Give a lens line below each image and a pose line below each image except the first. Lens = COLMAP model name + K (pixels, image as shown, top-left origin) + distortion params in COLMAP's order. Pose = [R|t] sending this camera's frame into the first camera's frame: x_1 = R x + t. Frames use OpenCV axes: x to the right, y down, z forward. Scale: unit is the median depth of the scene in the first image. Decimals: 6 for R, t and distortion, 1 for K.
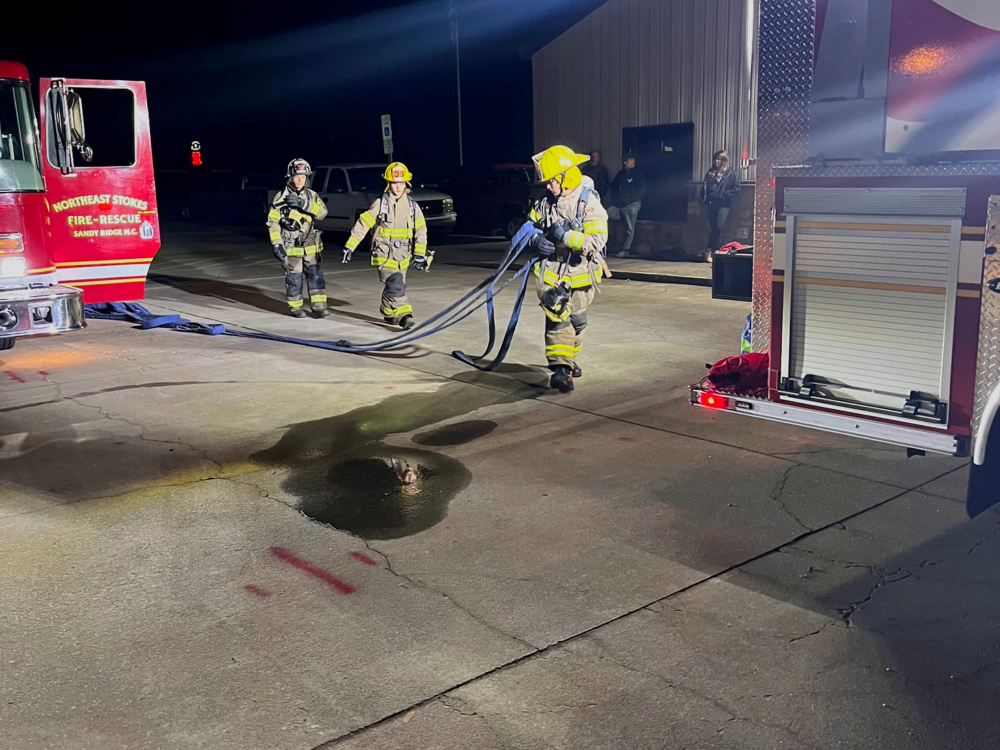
lens RADIAL K [[1001.7, 0, 500.0], [0, 1001.7, 375.0], [0, 0, 1]] dist [0.073746, -0.110119]
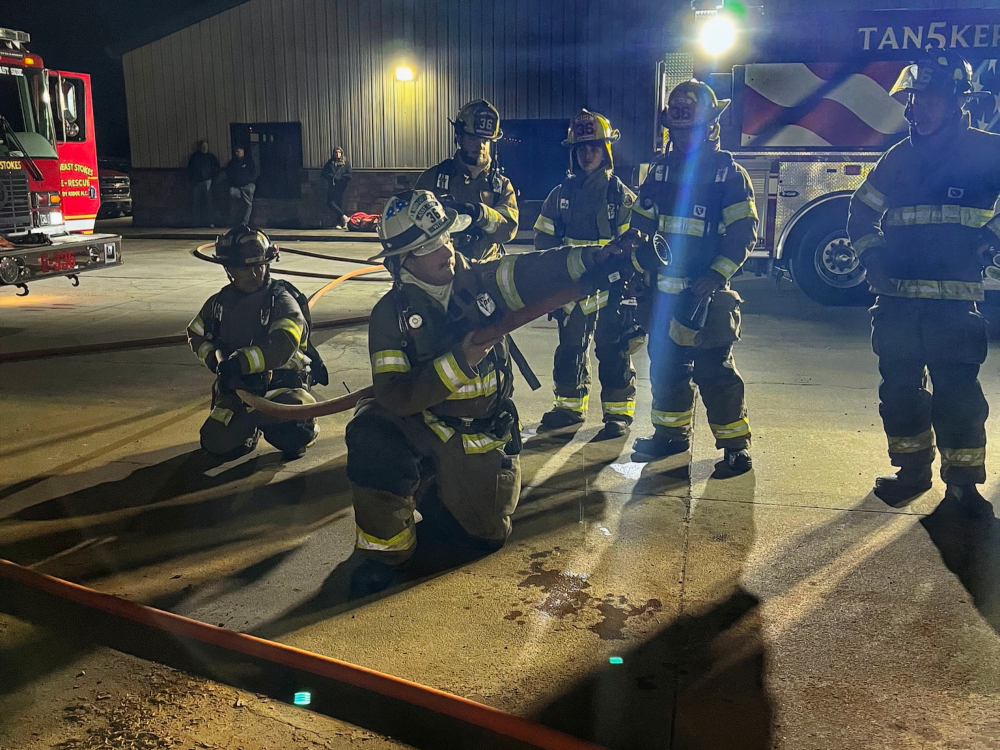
lens RADIAL K [[986.6, 0, 500.0], [0, 986.6, 375.0], [0, 0, 1]] dist [0.023330, -0.003757]
pose [[0.786690, -0.107708, 0.607880, -0.720482], [0.105012, 0.993660, 0.040162, 0.085479], [-0.608352, 0.032239, 0.793013, -0.276064]]
